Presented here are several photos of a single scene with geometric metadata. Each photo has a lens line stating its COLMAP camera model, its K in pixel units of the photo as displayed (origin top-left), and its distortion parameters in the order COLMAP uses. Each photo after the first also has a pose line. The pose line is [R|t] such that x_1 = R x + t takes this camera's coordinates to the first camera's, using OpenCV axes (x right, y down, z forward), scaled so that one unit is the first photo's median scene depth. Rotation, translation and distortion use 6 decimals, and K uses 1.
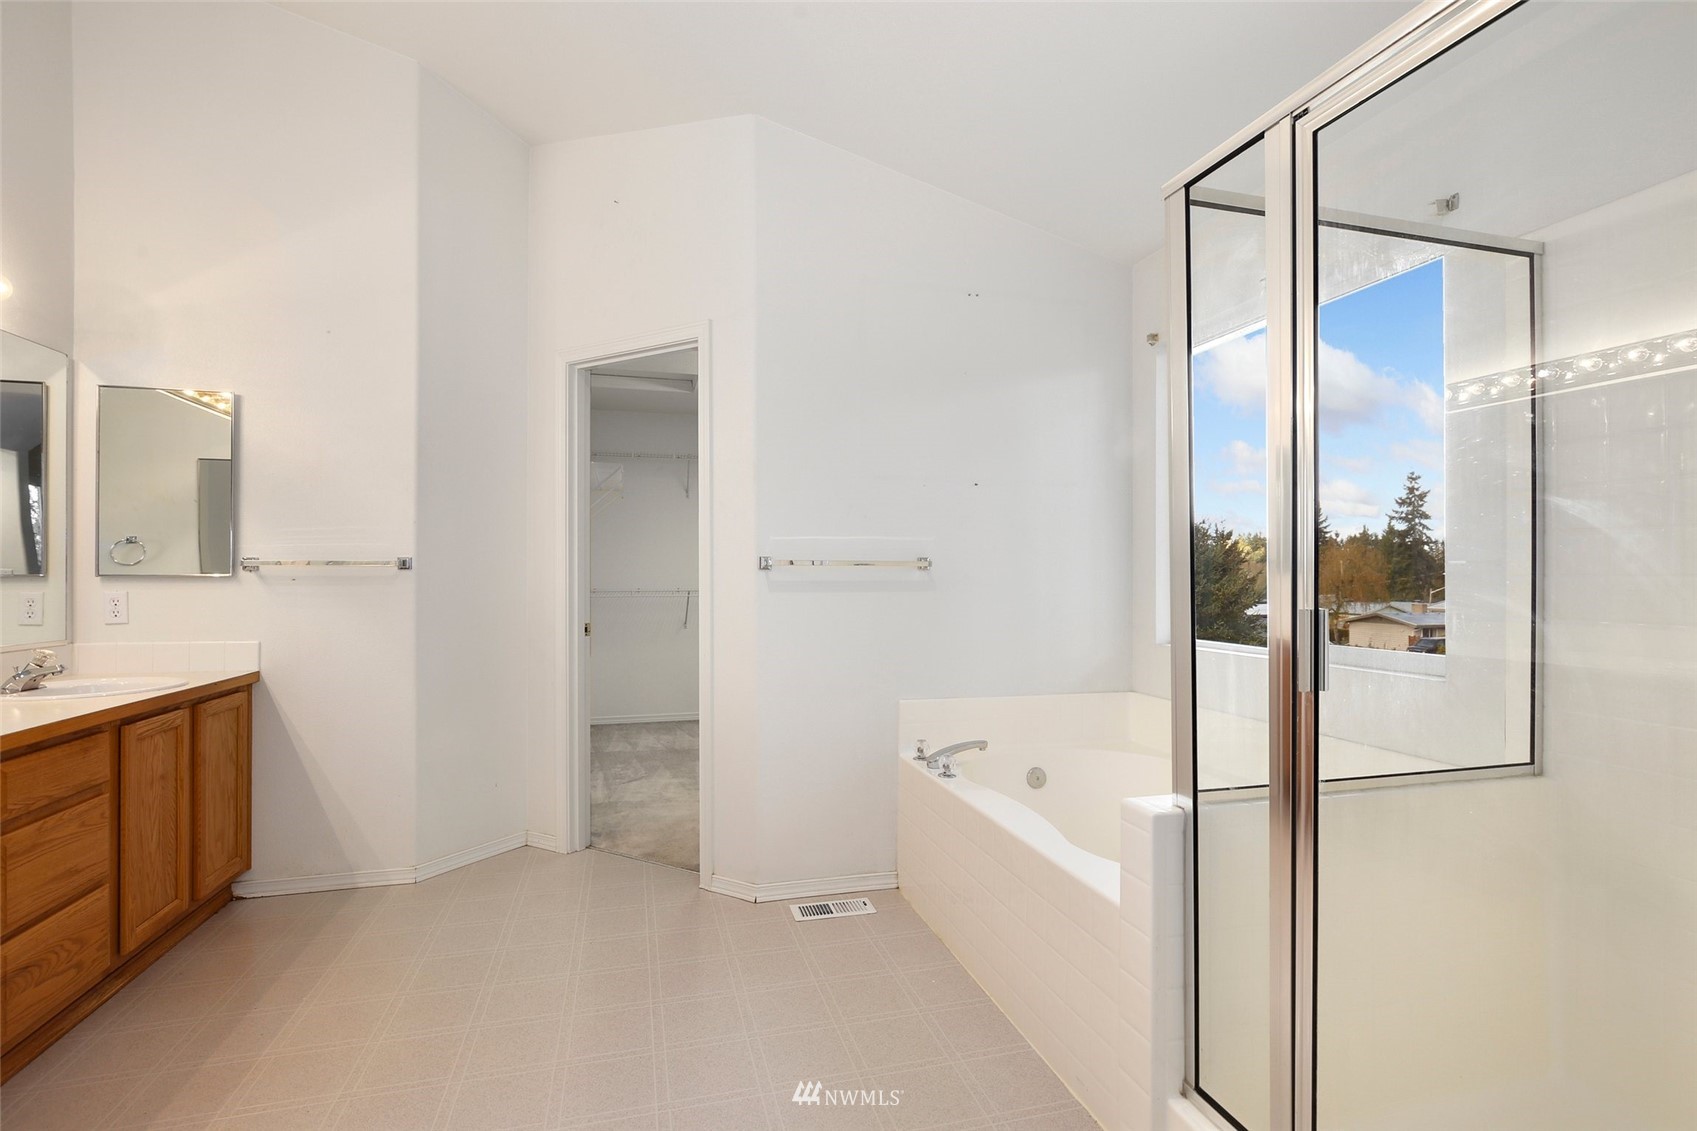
lens RADIAL K [[811.3, 0, 848.1], [0, 811.3, 572.1], [0, 0, 1]] dist [-0.013857, 0.005522]
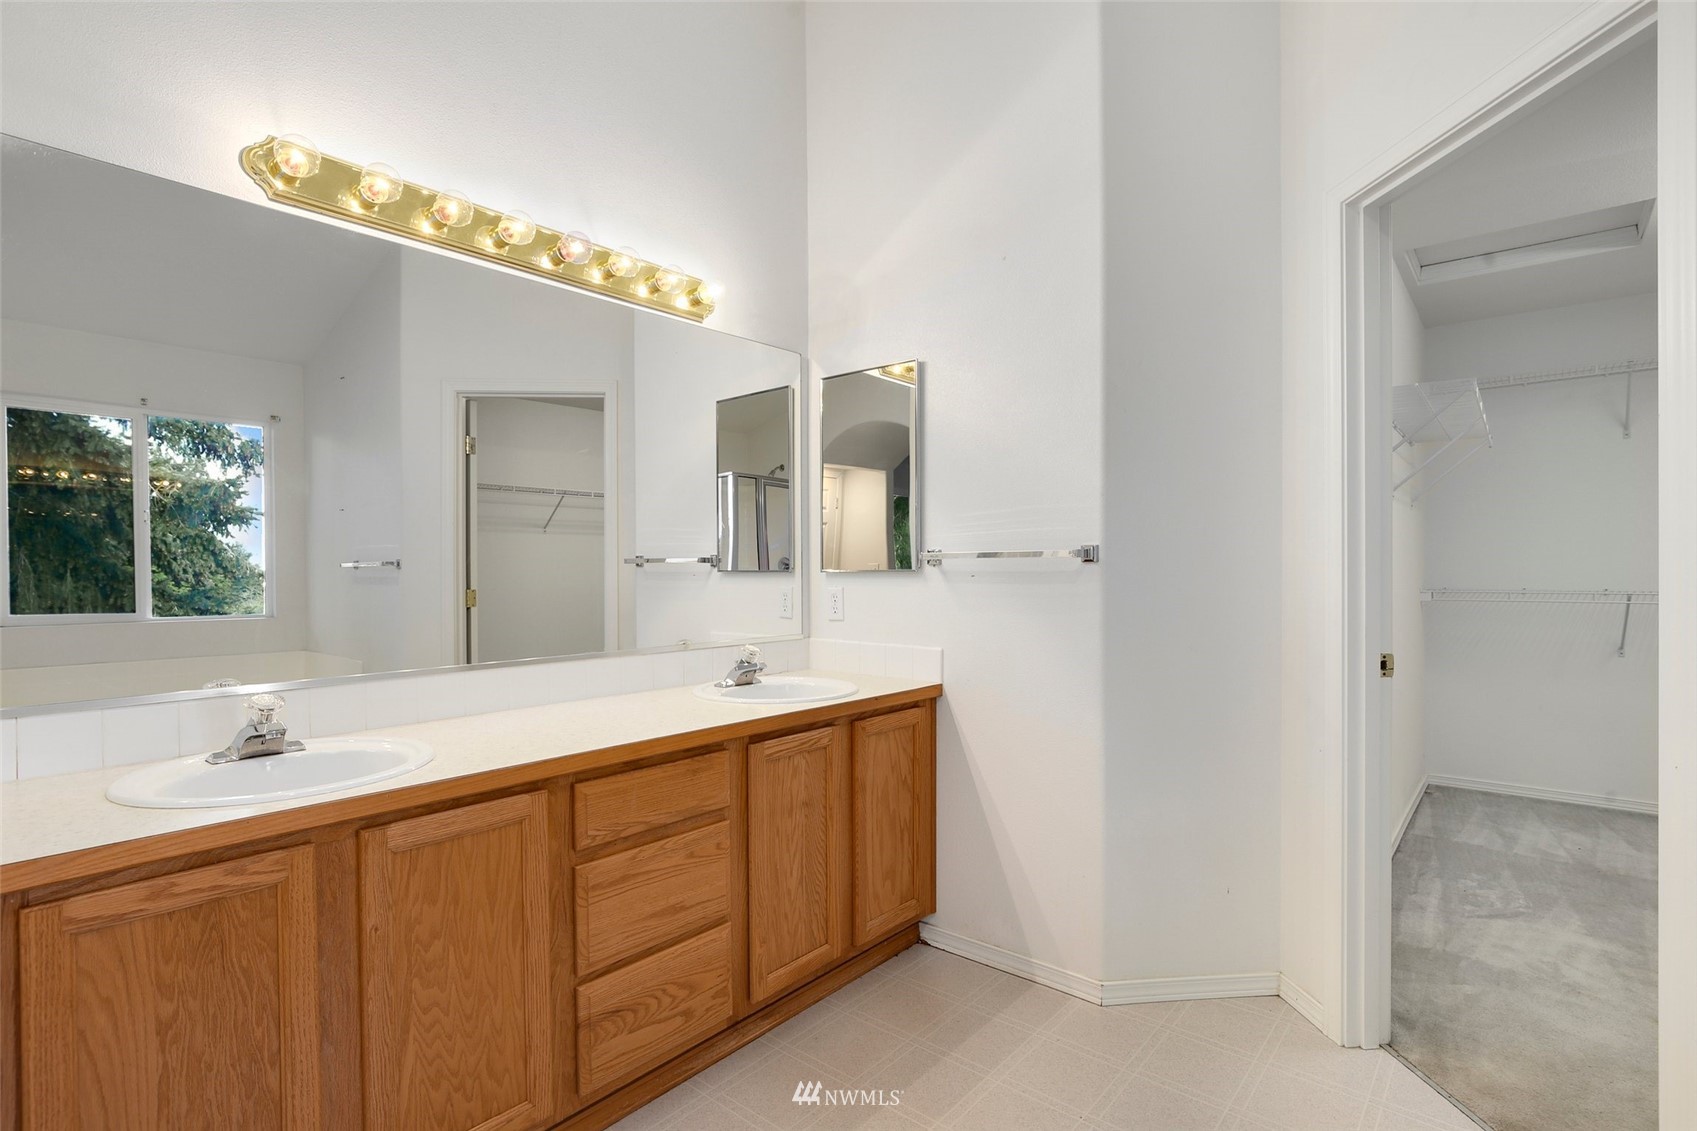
lens RADIAL K [[811.3, 0, 856.4], [0, 811.3, 577.1], [0, 0, 1]] dist [-0.013857, 0.005522]
pose [[0.572164, 0.007950, -0.820101, -0.088013], [0.006368, 0.999880, 0.014135, -0.001924], [0.820115, -0.013310, 0.572044, 0.460041]]
